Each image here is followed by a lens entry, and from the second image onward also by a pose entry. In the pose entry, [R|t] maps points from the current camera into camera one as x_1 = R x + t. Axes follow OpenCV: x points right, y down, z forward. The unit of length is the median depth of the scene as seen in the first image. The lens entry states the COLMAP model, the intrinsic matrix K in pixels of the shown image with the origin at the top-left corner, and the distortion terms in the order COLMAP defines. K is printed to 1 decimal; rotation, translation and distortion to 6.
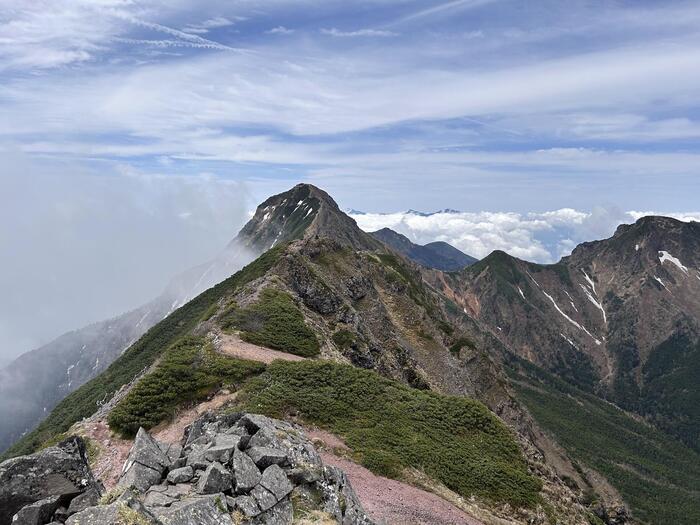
lens RADIAL K [[555.9, 0, 350.8], [0, 555.9, 263.2], [0, 0, 1]] dist [0.081534, 0.000343]
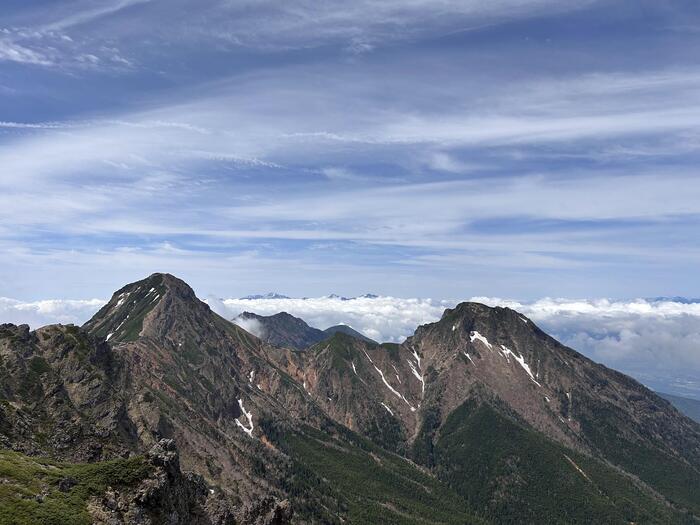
lens RADIAL K [[555.9, 0, 349.2], [0, 555.9, 262.2], [0, 0, 1]] dist [0.081534, 0.000343]
pose [[0.991546, 0.009496, 0.129407, 0.142908], [0.010345, 0.988358, -0.151793, 0.012166], [-0.129342, 0.151849, 0.979904, -0.162203]]
